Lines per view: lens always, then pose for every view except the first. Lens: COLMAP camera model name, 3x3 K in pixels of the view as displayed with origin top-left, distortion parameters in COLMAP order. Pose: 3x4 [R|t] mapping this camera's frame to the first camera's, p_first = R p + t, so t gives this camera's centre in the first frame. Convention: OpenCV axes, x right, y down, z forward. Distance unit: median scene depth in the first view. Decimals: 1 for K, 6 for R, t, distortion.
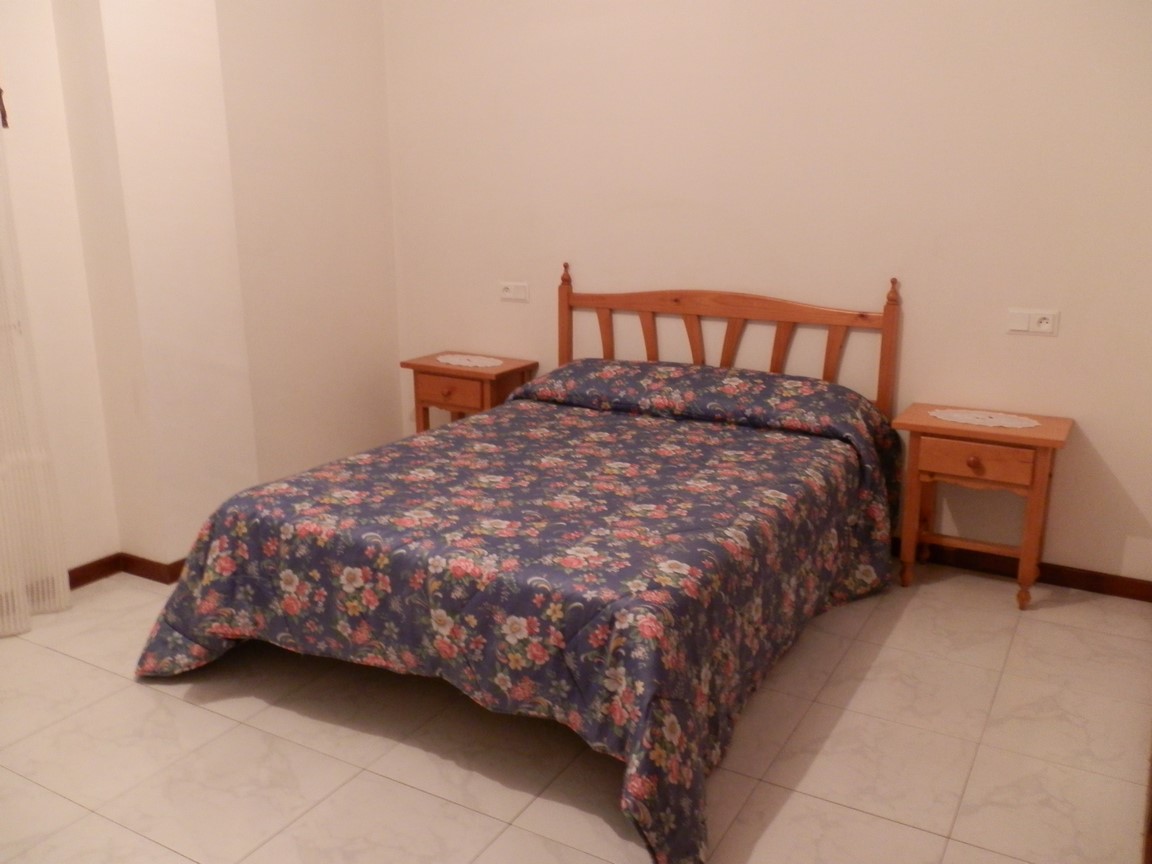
lens RADIAL K [[963.1, 0, 576.0], [0, 963.1, 432.0], [0, 0, 1]] dist [0.004988, -0.011162]
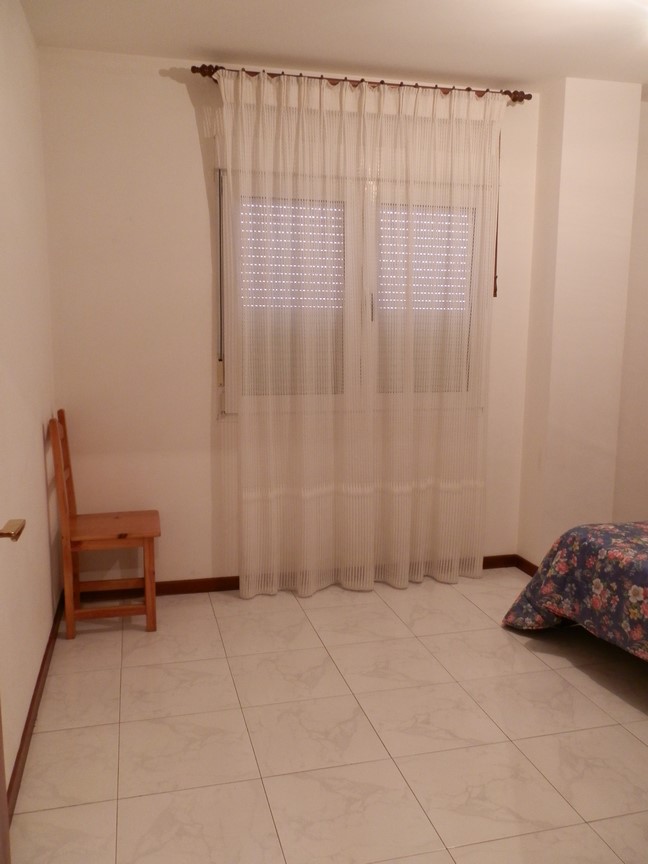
lens RADIAL K [[722.3, 0, 324.0], [0, 722.3, 432.0], [0, 0, 1]] dist [0.004988, -0.011162]
pose [[0.701090, 0.110363, -0.704480, 0.168844], [-0.186207, 0.982006, -0.031471, 0.031489], [0.688331, 0.153243, 0.709025, -0.132784]]
